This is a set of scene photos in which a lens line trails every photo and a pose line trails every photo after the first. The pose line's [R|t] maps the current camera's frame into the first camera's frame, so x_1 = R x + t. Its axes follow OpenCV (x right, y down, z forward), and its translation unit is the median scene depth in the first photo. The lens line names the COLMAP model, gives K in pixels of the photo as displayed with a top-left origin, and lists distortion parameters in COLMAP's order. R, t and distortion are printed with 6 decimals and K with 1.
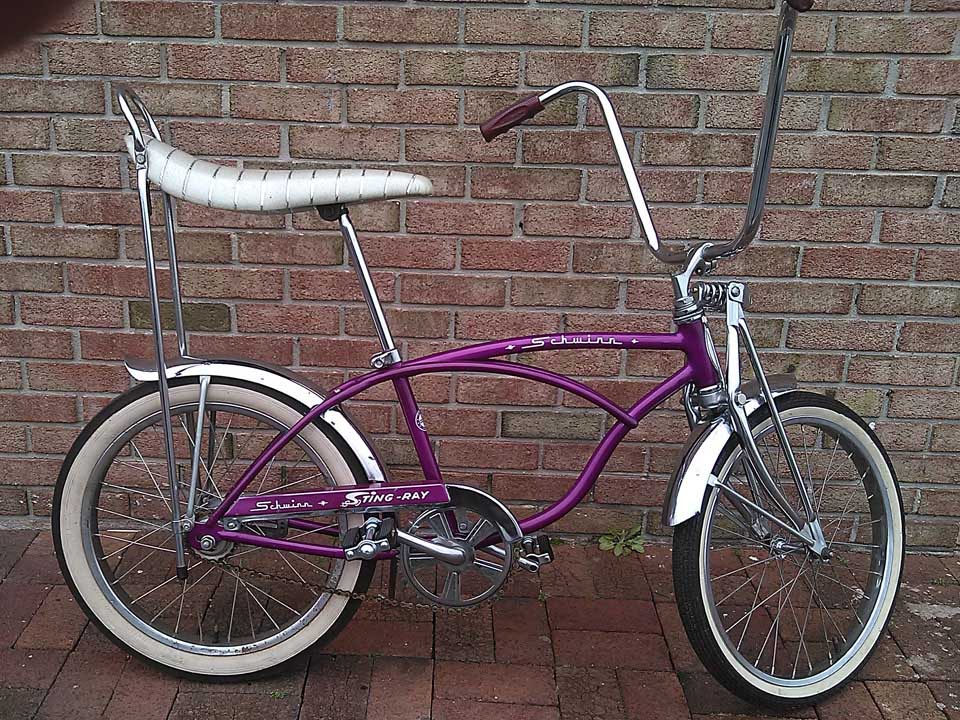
lens RADIAL K [[860.4, 0, 460.3], [0, 860.4, 360.6], [0, 0, 1]] dist [0.045176, -0.000268]
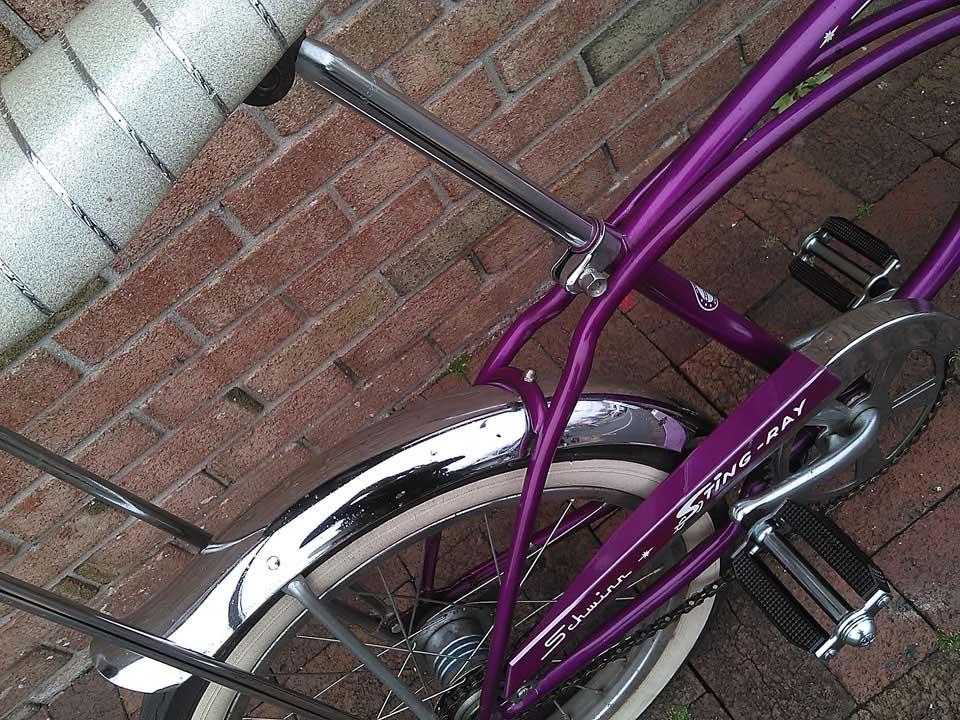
lens RADIAL K [[860.4, 0, 460.3], [0, 860.4, 360.6], [0, 0, 1]] dist [0.045176, -0.000268]
pose [[0.777325, -0.625489, -0.067291, -0.101337], [0.557618, 0.635528, 0.534010, -0.160005], [-0.291252, -0.452622, 0.842796, 0.488518]]
